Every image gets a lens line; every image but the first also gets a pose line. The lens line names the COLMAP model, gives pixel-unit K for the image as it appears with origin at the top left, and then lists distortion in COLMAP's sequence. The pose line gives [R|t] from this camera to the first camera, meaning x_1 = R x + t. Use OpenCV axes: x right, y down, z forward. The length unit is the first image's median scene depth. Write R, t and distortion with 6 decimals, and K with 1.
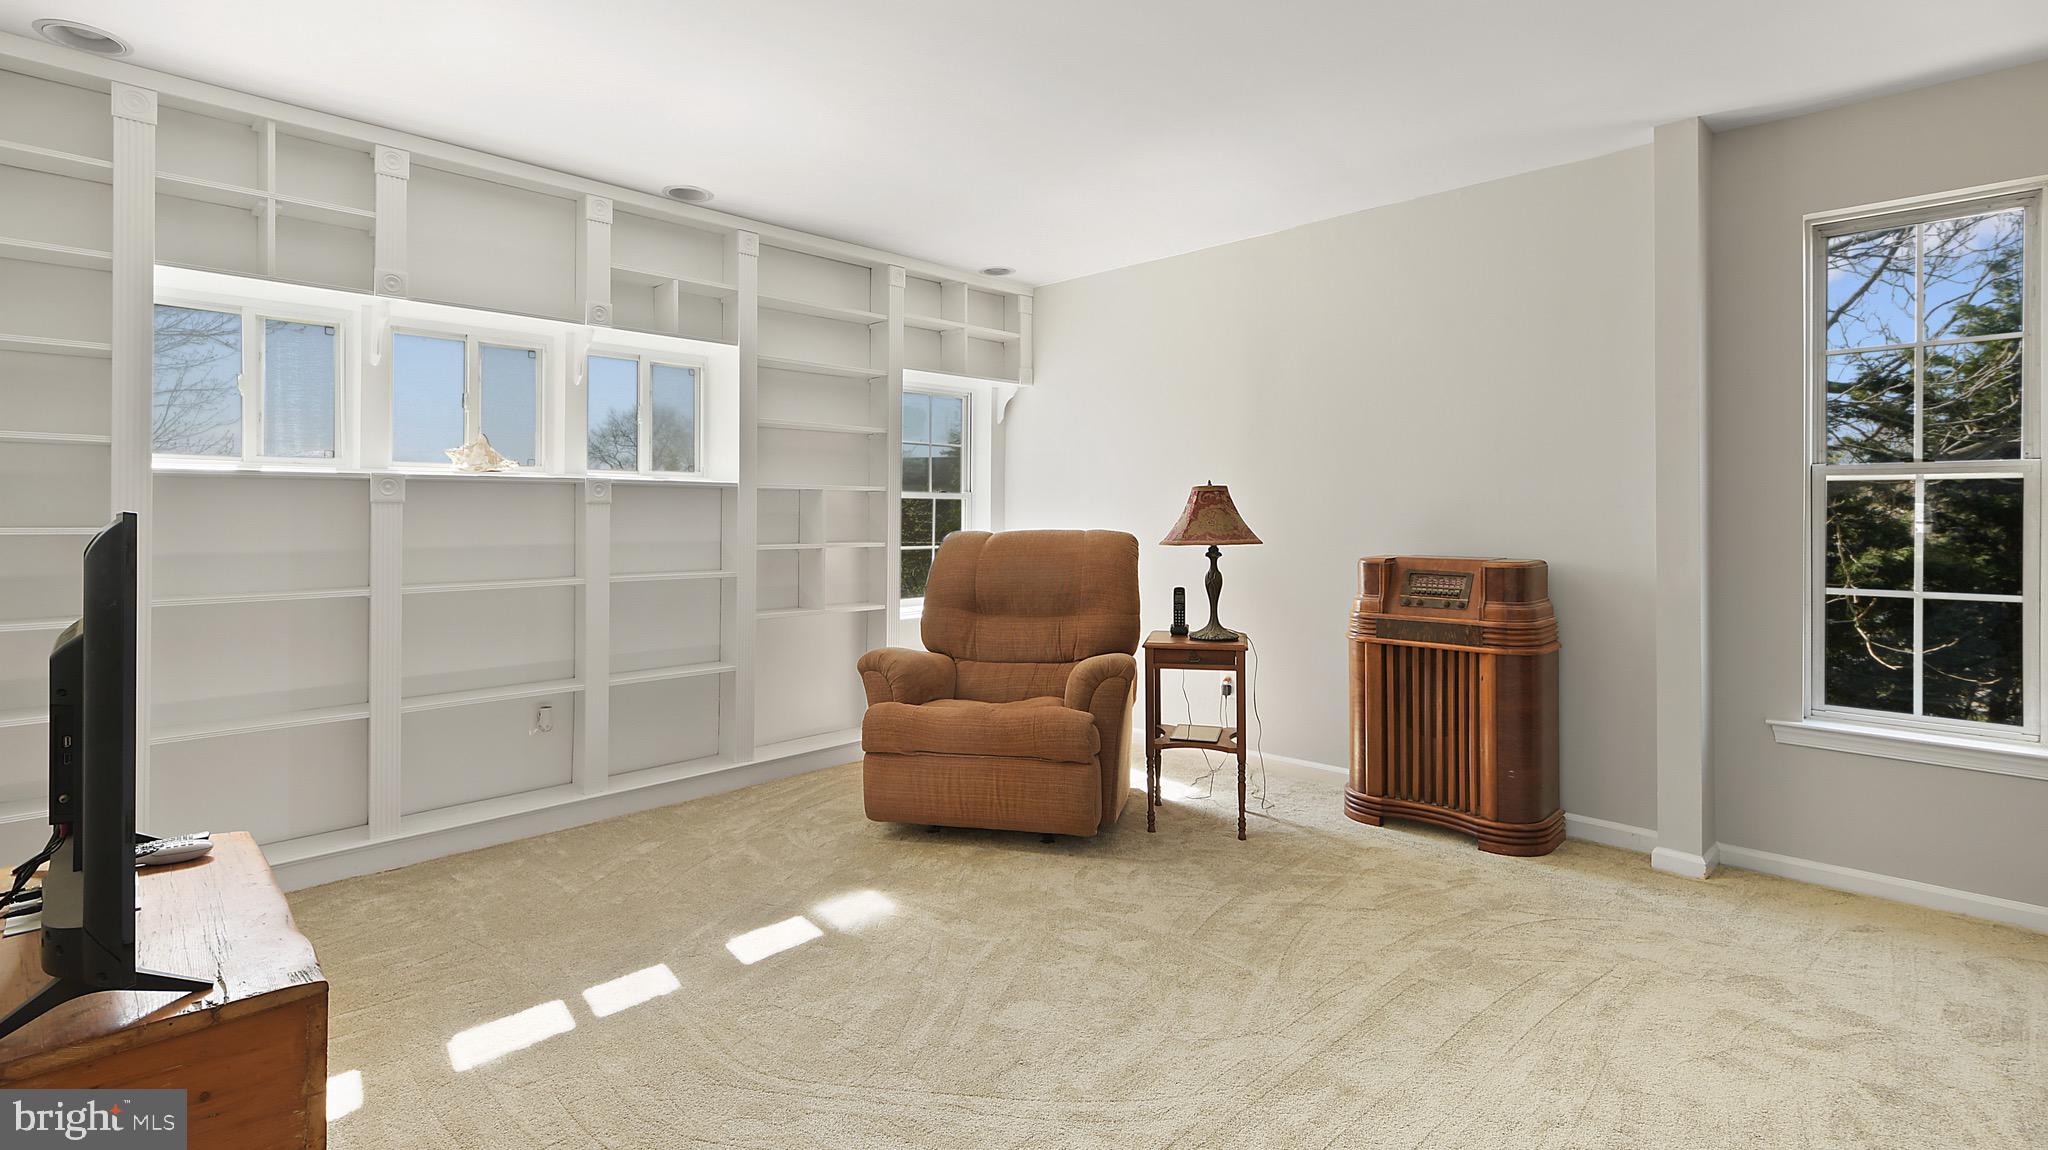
lens RADIAL K [[961.8, 0, 1024.3], [0, 961.8, 500.2], [0, 0, 1]] dist [0.001408, 0.000140]
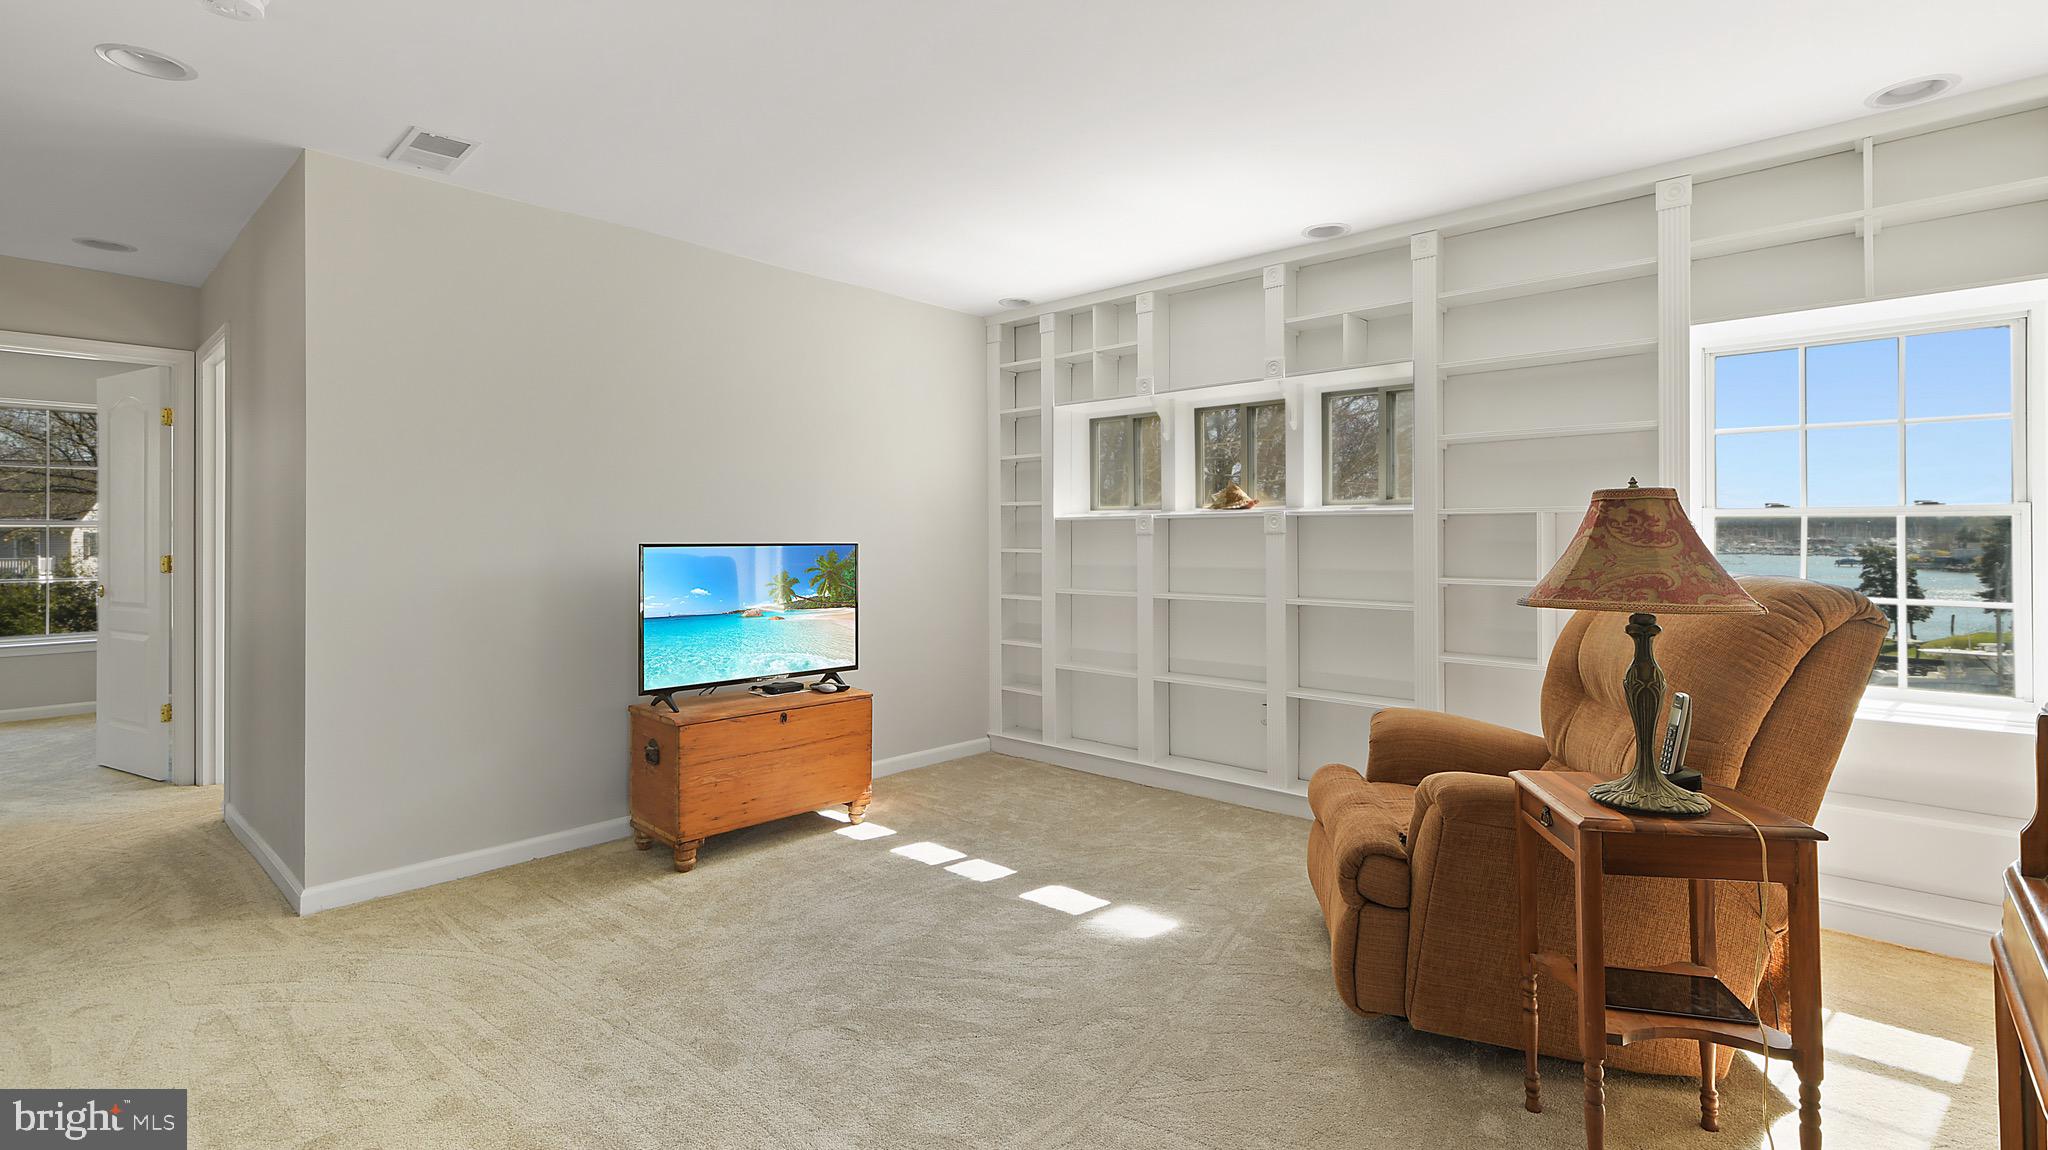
lens RADIAL K [[917.9, 0, 1026.9], [0, 917.9, 539.7], [0, 0, 1]] dist [0.001113, 0.000245]
pose [[0.028395, -0.001063, -0.999596, 0.645331], [0.009581, 0.999954, -0.000791, 0.007995], [0.999551, -0.009555, 0.028404, 0.681972]]
